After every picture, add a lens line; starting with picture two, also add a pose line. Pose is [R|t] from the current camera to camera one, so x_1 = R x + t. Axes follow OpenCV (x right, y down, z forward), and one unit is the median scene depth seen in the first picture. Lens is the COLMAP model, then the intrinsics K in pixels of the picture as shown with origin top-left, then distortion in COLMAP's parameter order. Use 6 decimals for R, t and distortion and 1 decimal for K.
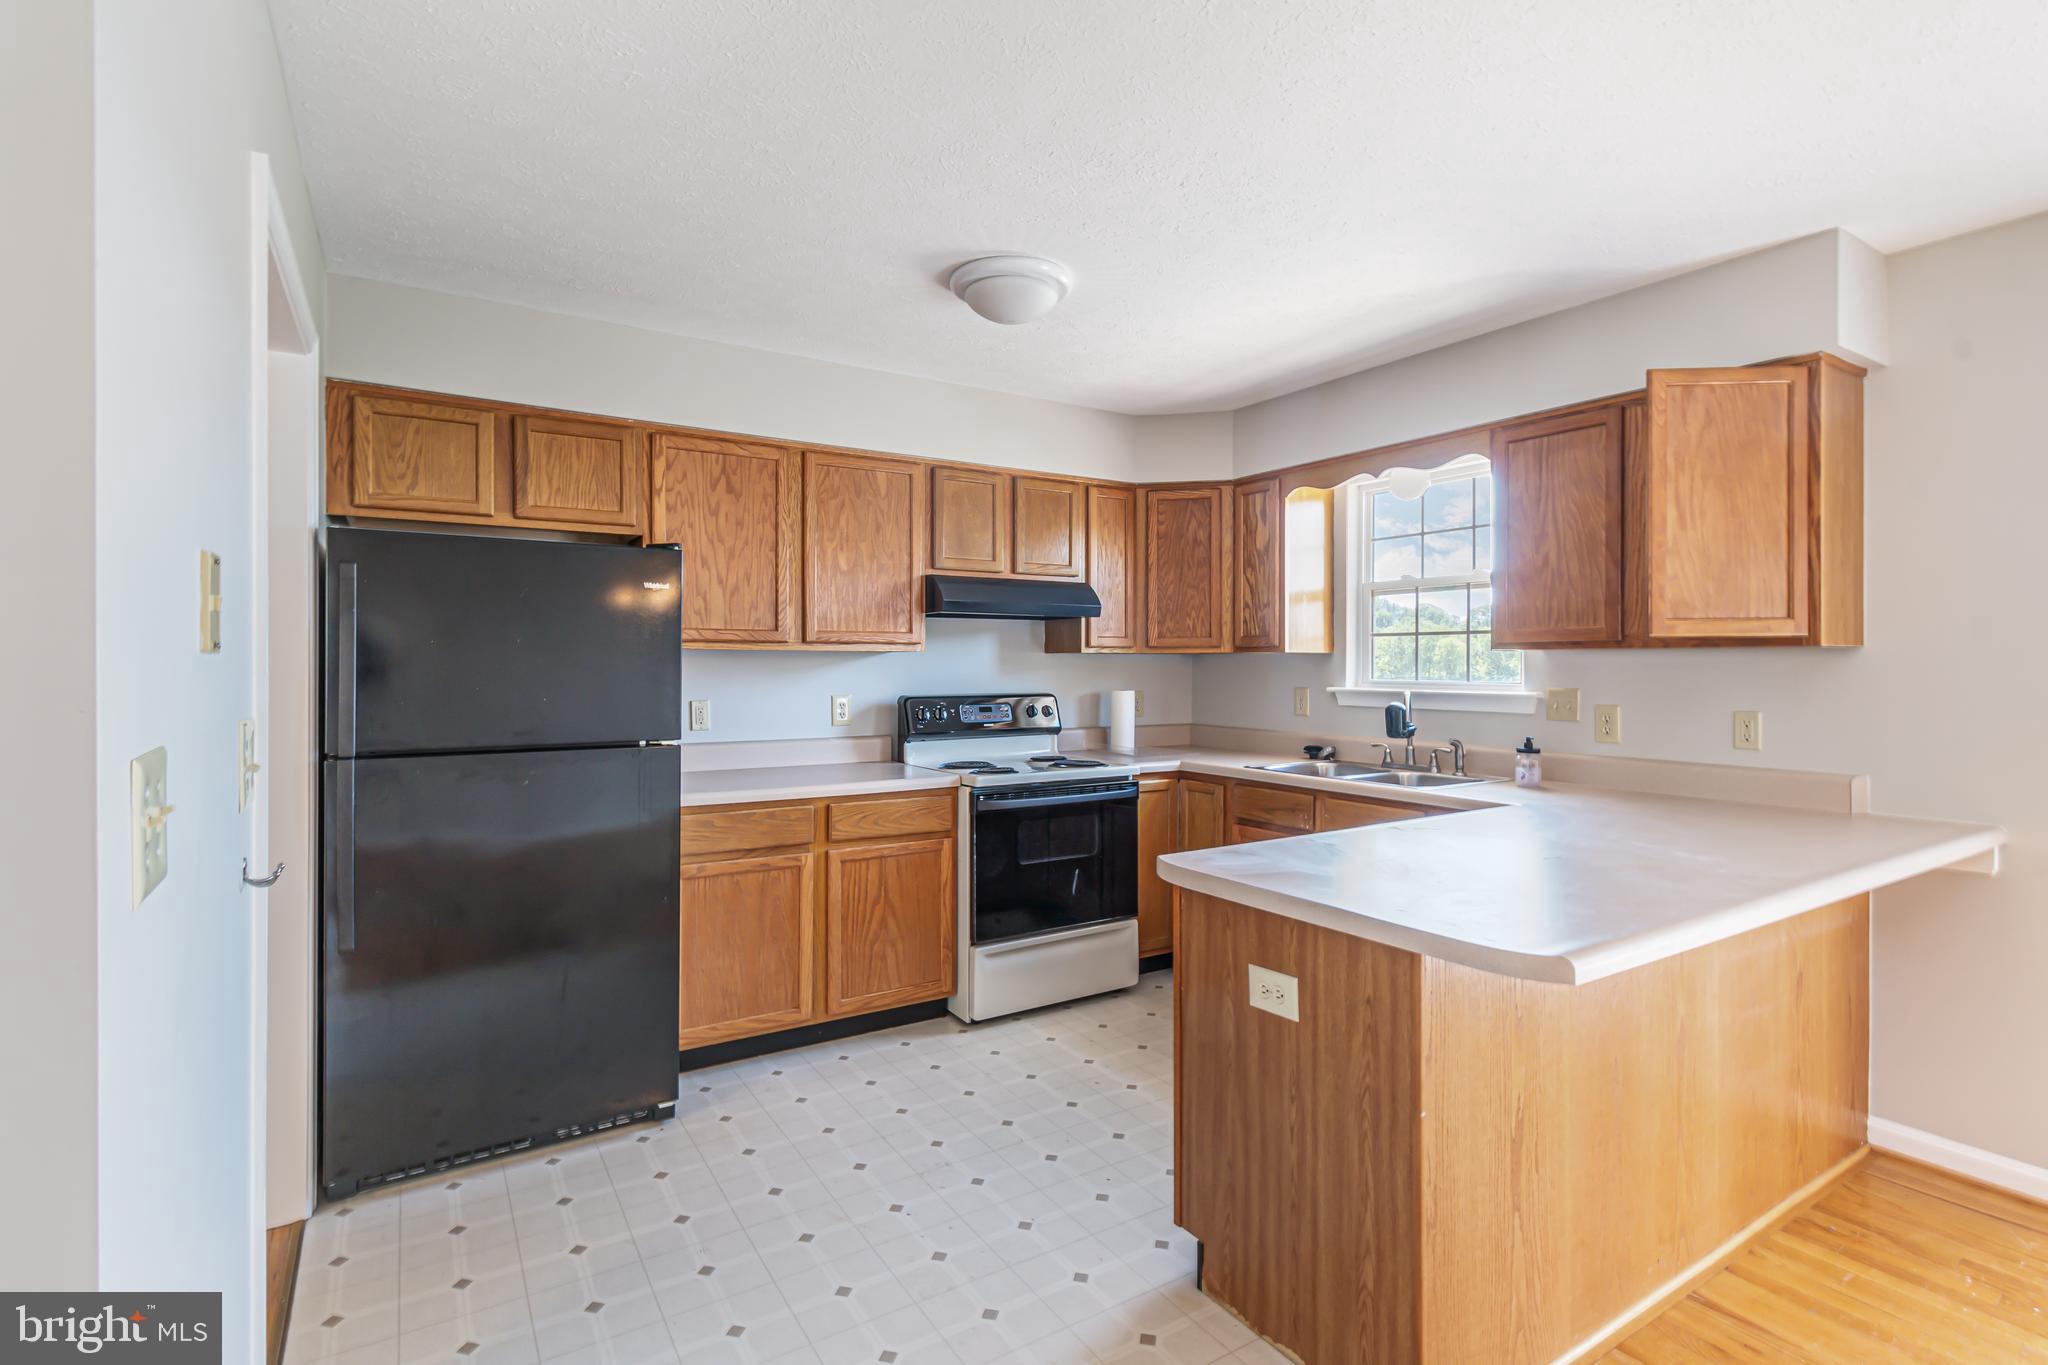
lens RADIAL K [[970.4, 0, 1026.8], [0, 970.4, 663.4], [0, 0, 1]] dist [0.000534, -0.000329]
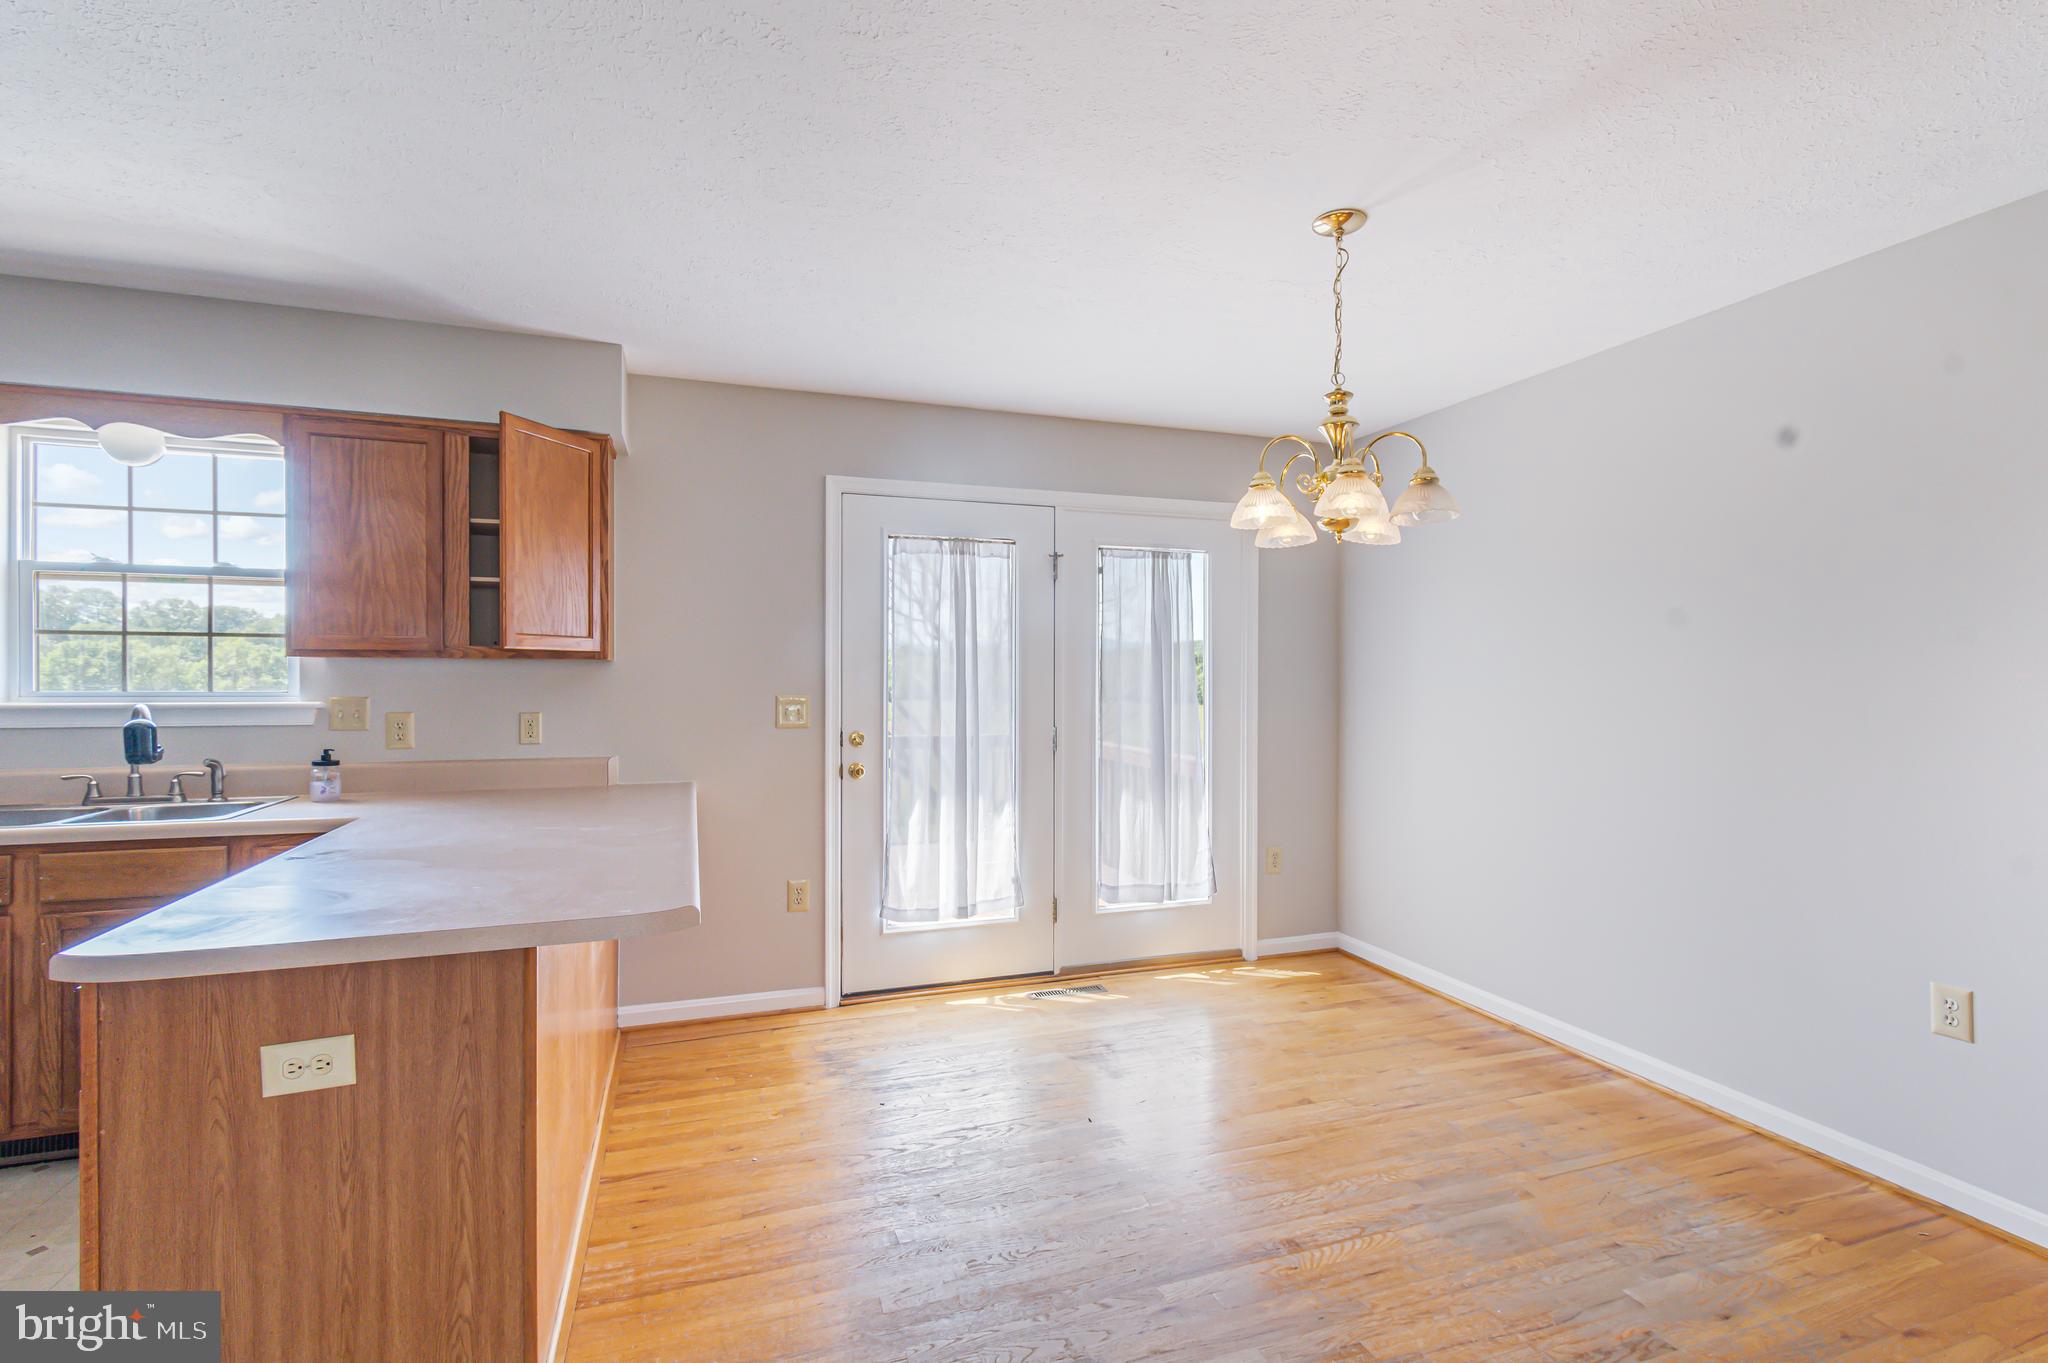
lens RADIAL K [[937.7, 0, 1024.0], [0, 937.7, 681.5], [0, 0, 1]] dist [0.000617, 0.000081]
pose [[0.227751, -0.005383, 0.973704, -0.283133], [-0.004908, 0.999966, 0.006676, 0.000585], [-0.973707, -0.006299, 0.227717, 0.161619]]
